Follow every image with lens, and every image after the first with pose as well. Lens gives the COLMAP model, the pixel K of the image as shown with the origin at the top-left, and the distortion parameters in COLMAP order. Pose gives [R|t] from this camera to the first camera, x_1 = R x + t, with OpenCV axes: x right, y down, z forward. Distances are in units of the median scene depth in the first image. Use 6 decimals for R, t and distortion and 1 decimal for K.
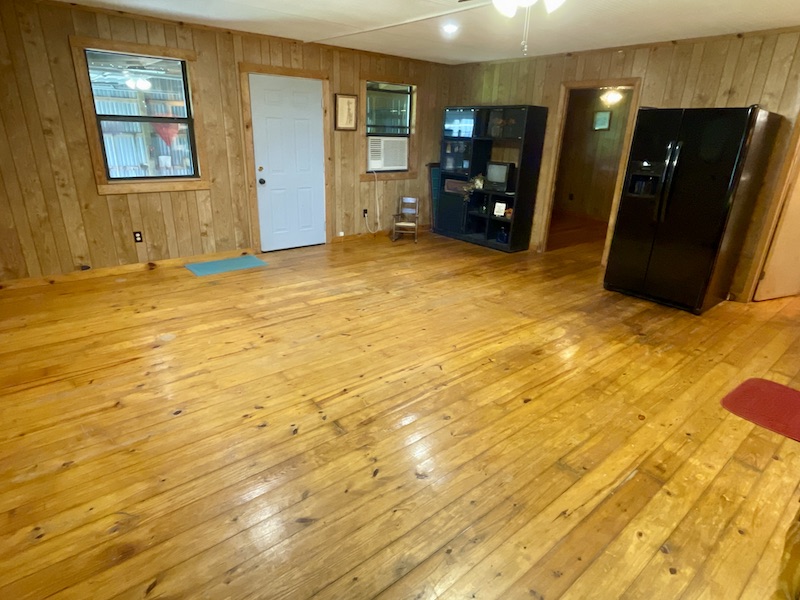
lens RADIAL K [[451.4, 0, 400.0], [0, 451.4, 300.0], [0, 0, 1]] dist [-0.000349, 0.000195]
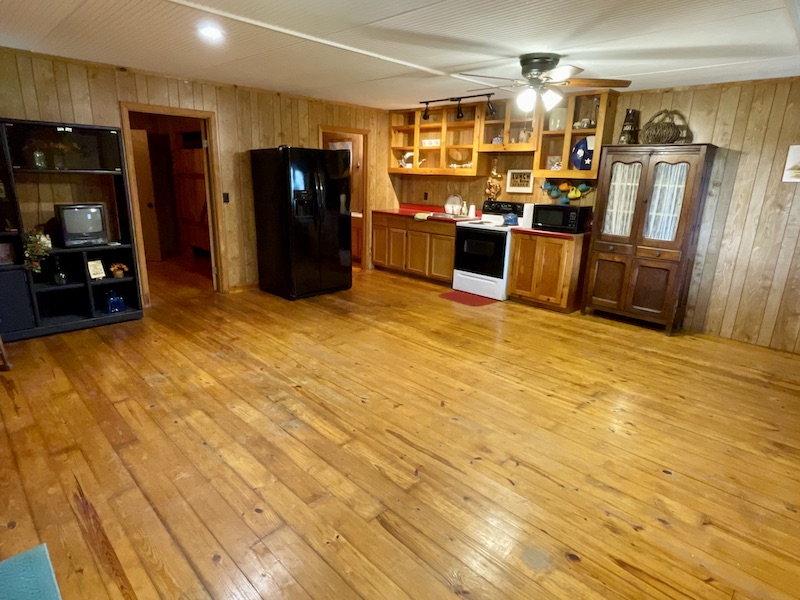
lens RADIAL K [[451.4, 0, 400.0], [0, 451.4, 300.0], [0, 0, 1]] dist [-0.000349, 0.000195]
pose [[-0.094021, -0.302454, 0.948516, -0.777933], [0.315271, 0.894658, 0.316531, -0.359695], [-0.944333, 0.328800, 0.011238, 0.876204]]
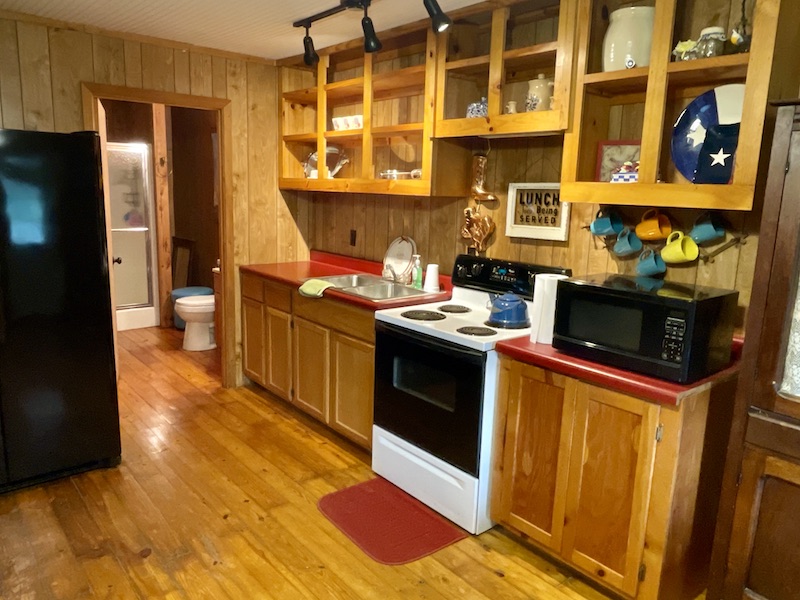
lens RADIAL K [[585.1, 0, 400.0], [0, 585.1, 300.0], [0, 0, 1]] dist [-0.004943, -0.000945]
pose [[-0.004688, -0.222192, 0.974992, -0.050699], [0.316075, 0.924688, 0.212248, -0.224900], [-0.948723, 0.309165, 0.065895, 0.545452]]
